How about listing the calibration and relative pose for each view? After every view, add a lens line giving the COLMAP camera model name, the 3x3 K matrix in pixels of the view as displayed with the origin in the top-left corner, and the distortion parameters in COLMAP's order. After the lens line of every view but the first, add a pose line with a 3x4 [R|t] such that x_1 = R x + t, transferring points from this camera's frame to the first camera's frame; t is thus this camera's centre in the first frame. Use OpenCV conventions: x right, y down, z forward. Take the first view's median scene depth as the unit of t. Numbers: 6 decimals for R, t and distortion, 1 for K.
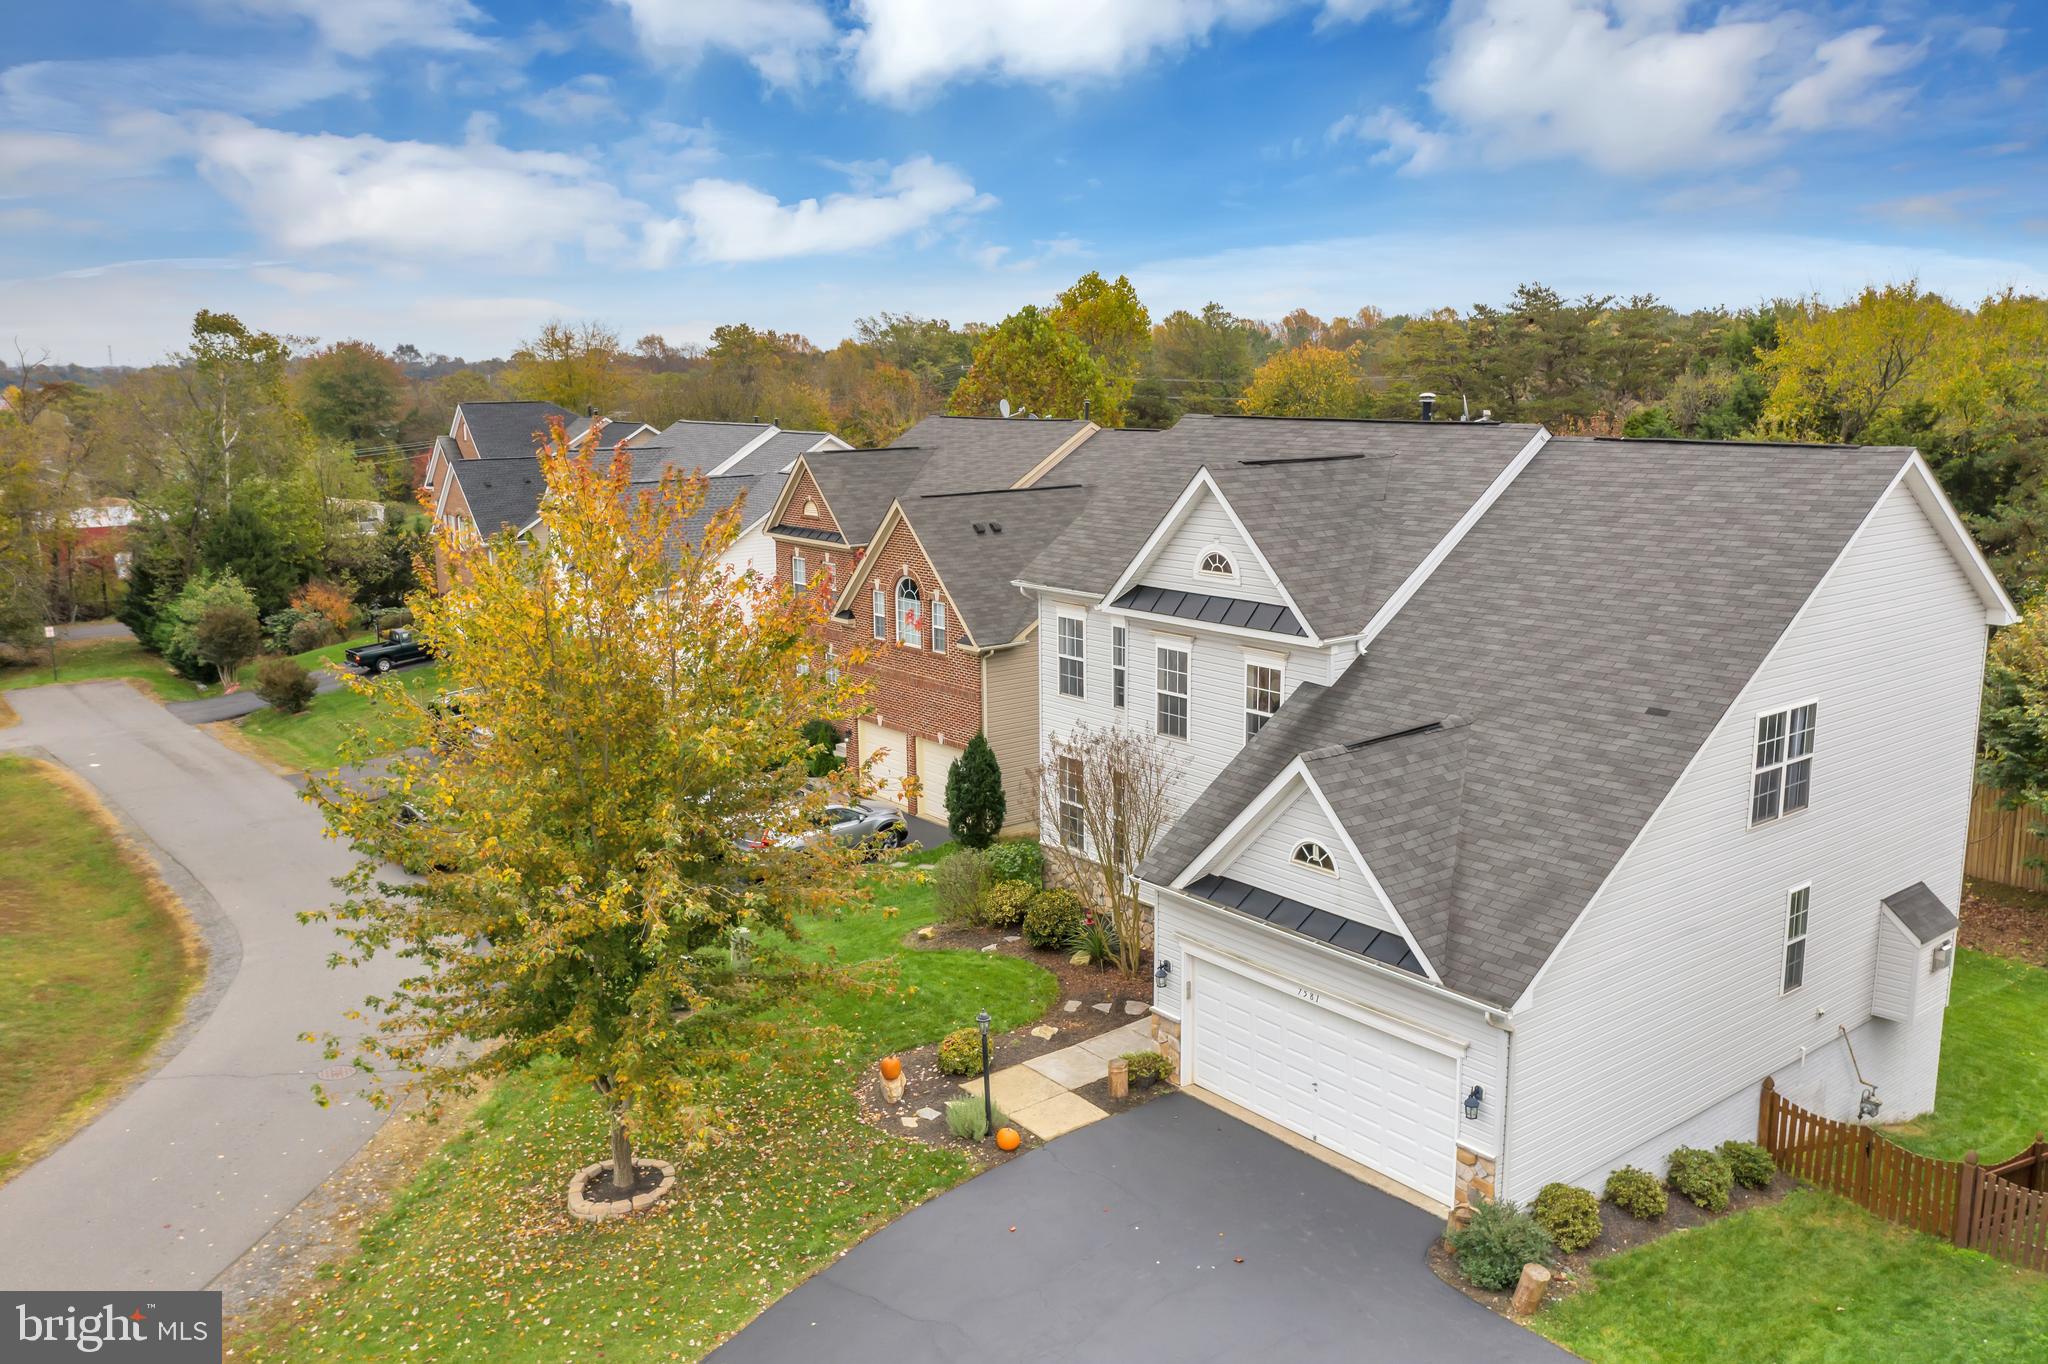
lens RADIAL K [[1623.0, 0, 1024.0], [0, 1623.0, 682.0], [0, 0, 1]] dist [-0.003720, 0.001520]
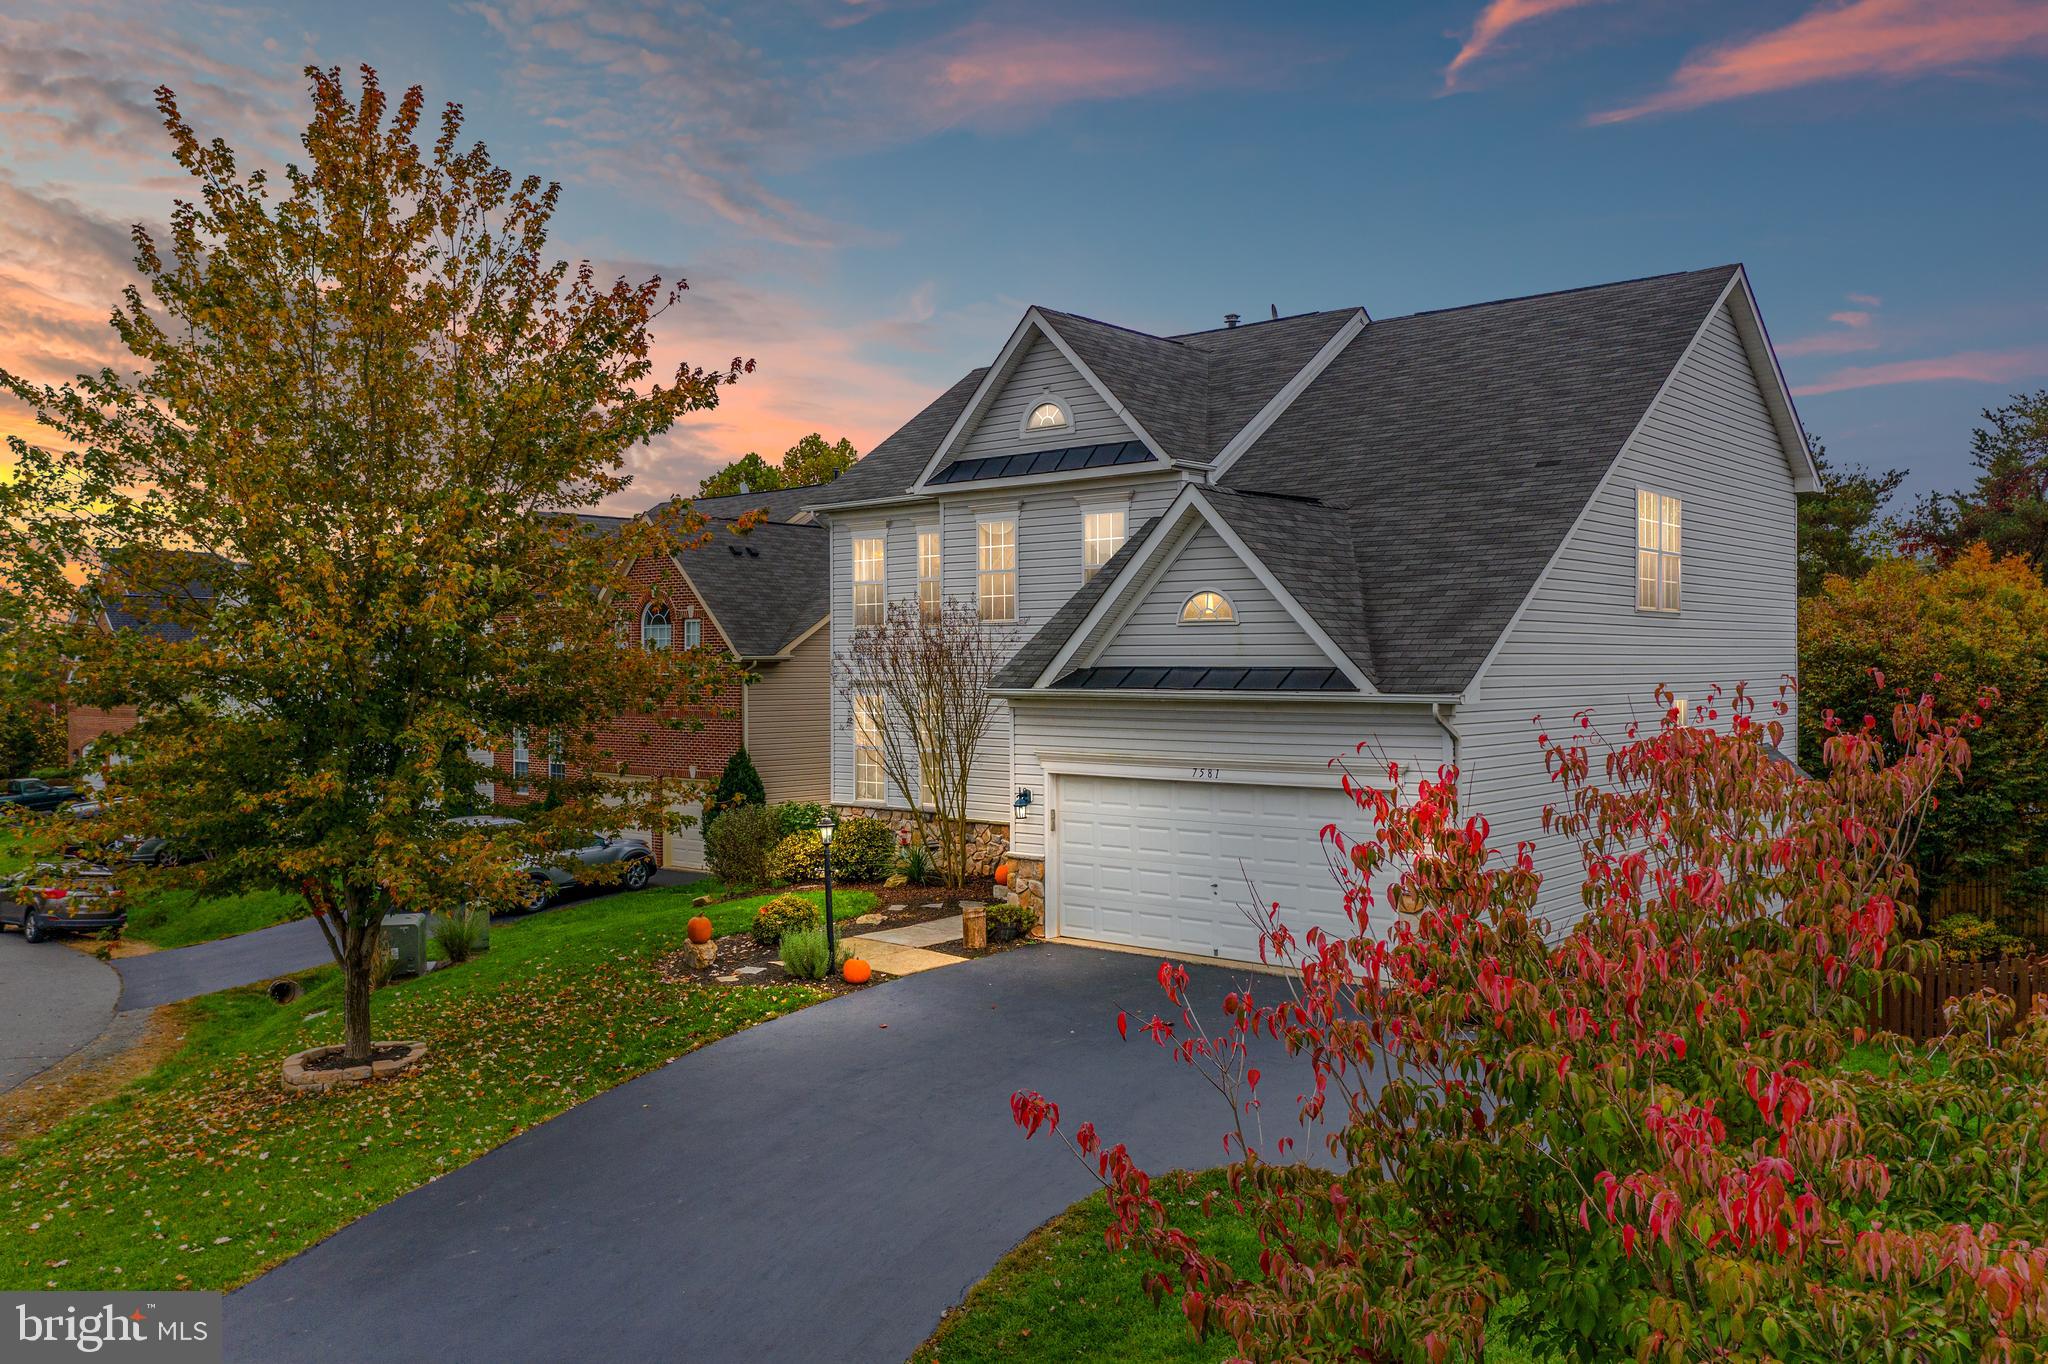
lens RADIAL K [[1623.0, 0, 1024.0], [0, 1623.0, 682.0], [0, 0, 1]] dist [-0.003720, 0.001520]
pose [[0.981016, 0.002849, 0.193904, -0.076989], [0.032188, 0.983630, -0.177300, 0.253589], [-0.191235, 0.180176, 0.964866, 0.143272]]
